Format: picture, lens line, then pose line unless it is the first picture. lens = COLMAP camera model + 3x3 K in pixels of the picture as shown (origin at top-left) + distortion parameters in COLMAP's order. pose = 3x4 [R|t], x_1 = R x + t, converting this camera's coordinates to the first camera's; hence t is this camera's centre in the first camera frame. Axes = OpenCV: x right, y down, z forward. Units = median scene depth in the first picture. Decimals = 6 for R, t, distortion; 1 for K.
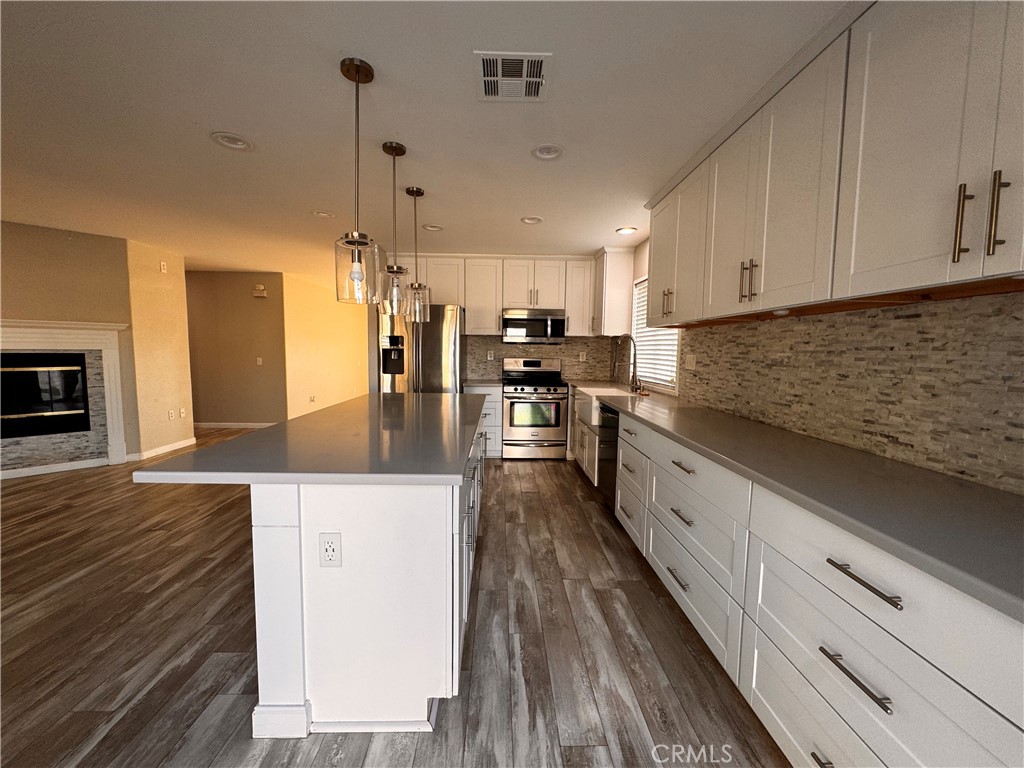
lens RADIAL K [[410.9, 0, 511.0], [0, 410.9, 383.2], [0, 0, 1]] dist [-0.004219, 0.000827]
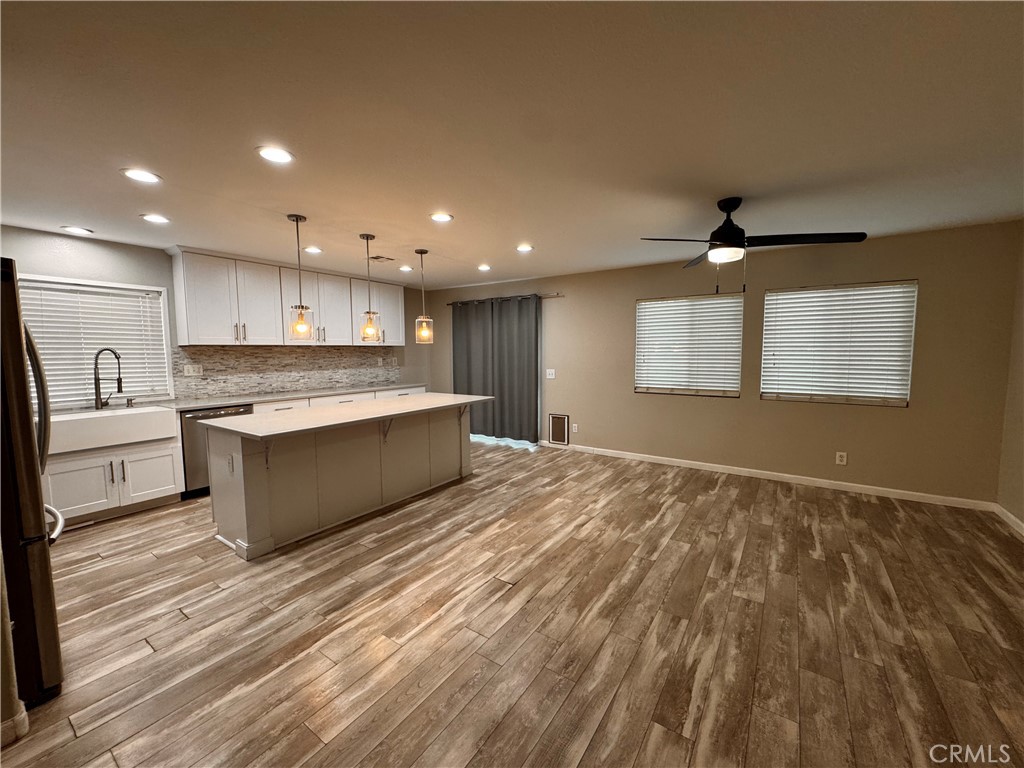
lens RADIAL K [[408.7, 0, 512.0], [0, 408.7, 384.0], [0, 0, 1]] dist [-0.003240, 0.000479]
pose [[-0.807814, -0.057356, 0.586641, -1.778676], [0.044268, 0.986541, 0.157411, -0.251940], [-0.587773, 0.153128, -0.794402, 2.119519]]
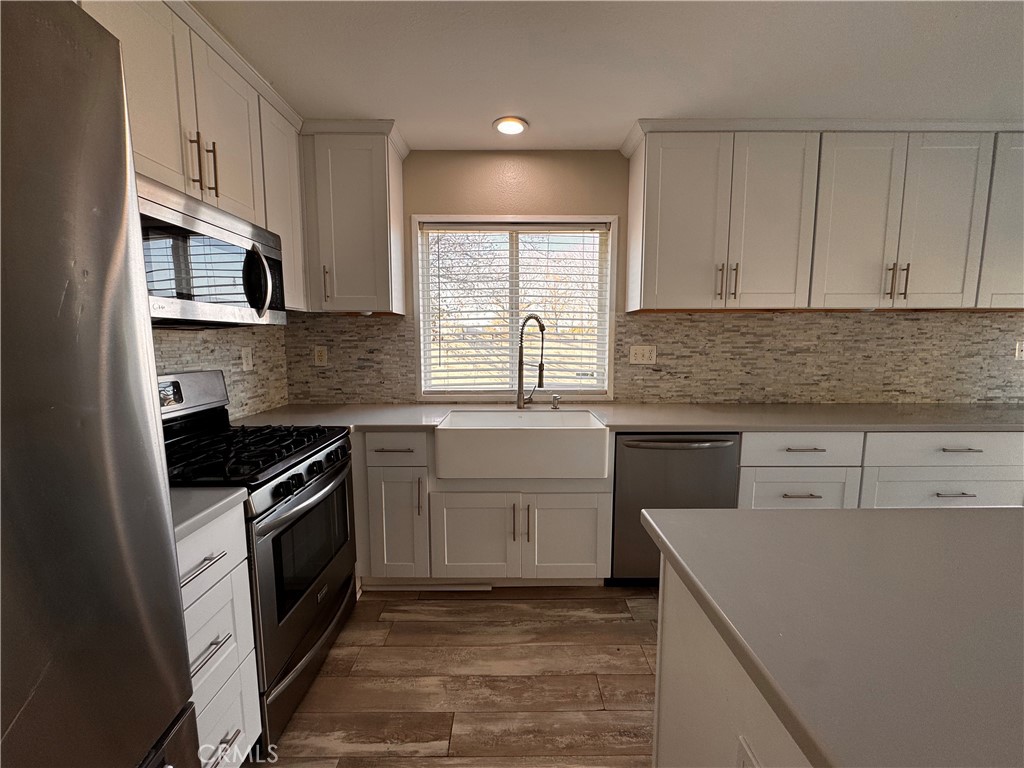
lens RADIAL K [[410.9, 0, 511.0], [0, 410.9, 383.2], [0, 0, 1]] dist [-0.004219, 0.000827]
pose [[0.026922, -0.124440, 0.991862, -0.554092], [0.084403, 0.988961, 0.121785, -0.168990], [-0.996068, 0.080437, 0.037128, 1.784607]]
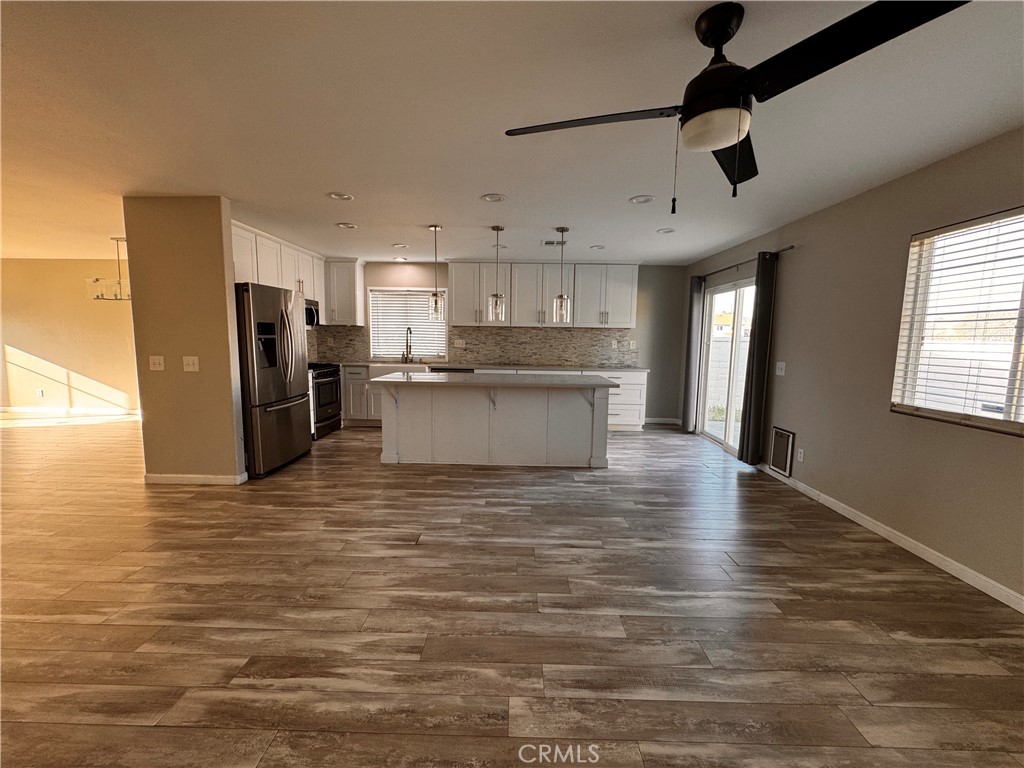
lens RADIAL K [[410.9, 0, 511.0], [0, 410.9, 383.2], [0, 0, 1]] dist [-0.004219, 0.000827]
pose [[0.047769, -0.123435, 0.991202, -2.271437], [0.068788, 0.990386, 0.120018, -0.120205], [-0.996487, 0.062450, 0.055801, 0.937737]]
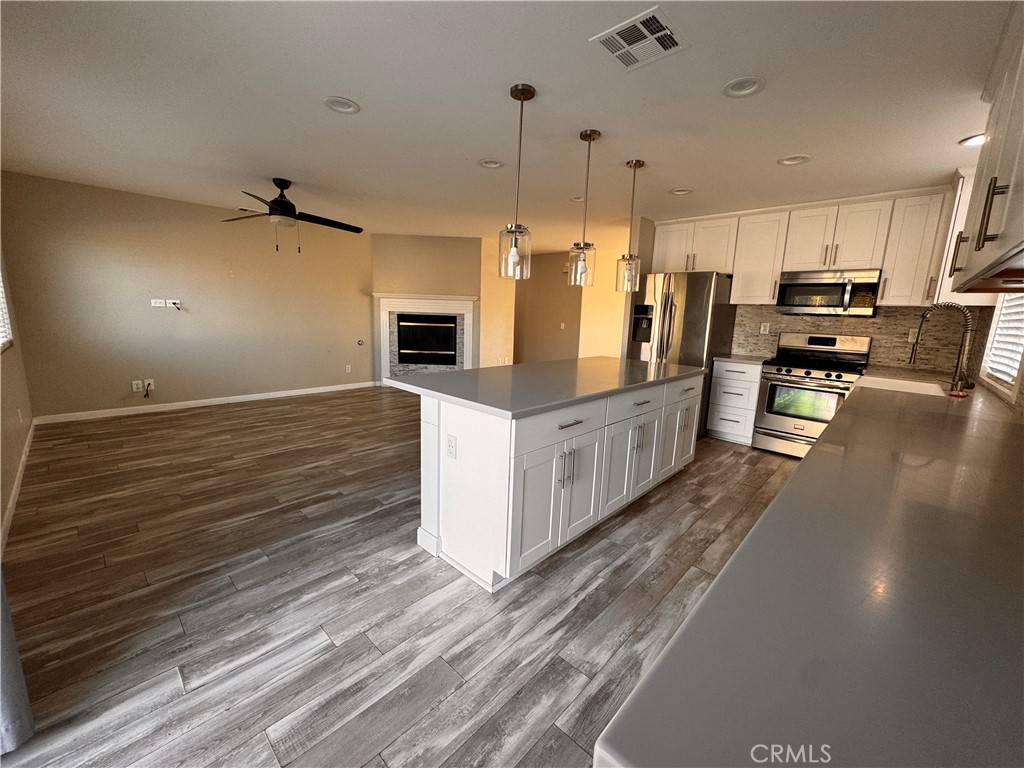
lens RADIAL K [[410.9, 0, 511.0], [0, 410.9, 383.2], [0, 0, 1]] dist [-0.004219, 0.000827]
pose [[0.705387, 0.133464, -0.696144, 0.456806], [-0.082577, 0.990899, 0.106302, -0.003924], [0.703996, -0.017498, 0.709988, 0.047180]]
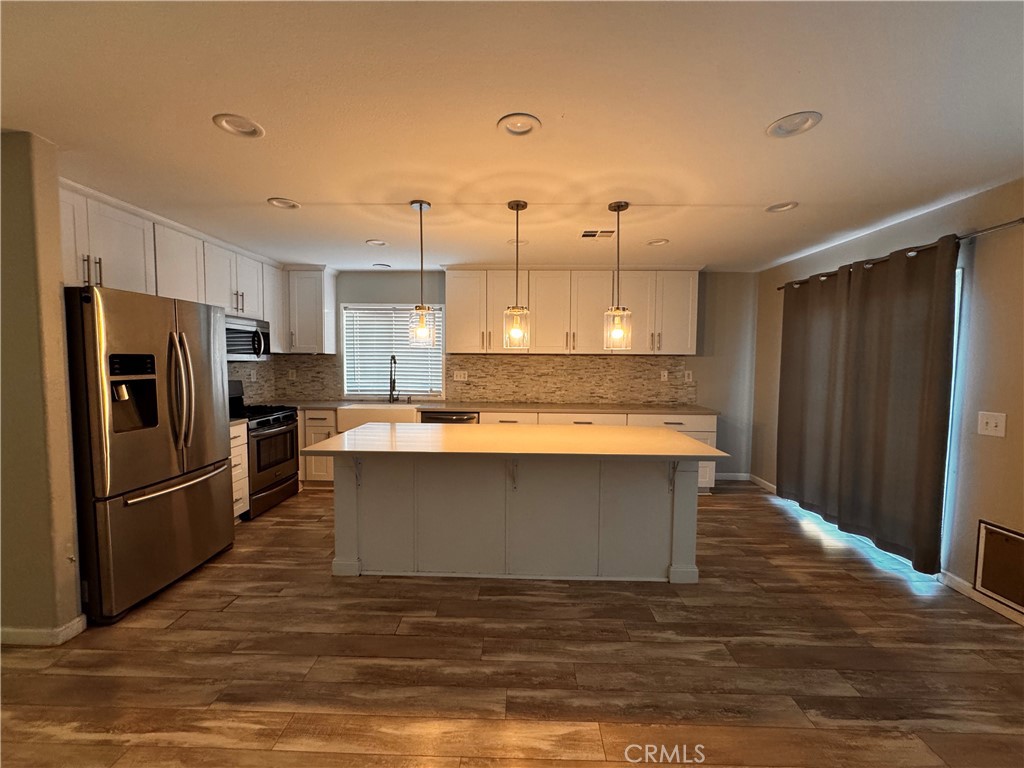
lens RADIAL K [[408.2, 0, 511.3], [0, 408.2, 382.8], [0, 0, 1]] dist [-0.001637, 0.000103]
pose [[0.054299, -0.069545, 0.996100, -1.552608], [0.075126, 0.995029, 0.065375, -0.160771], [-0.995695, 0.071283, 0.059254, 1.044325]]
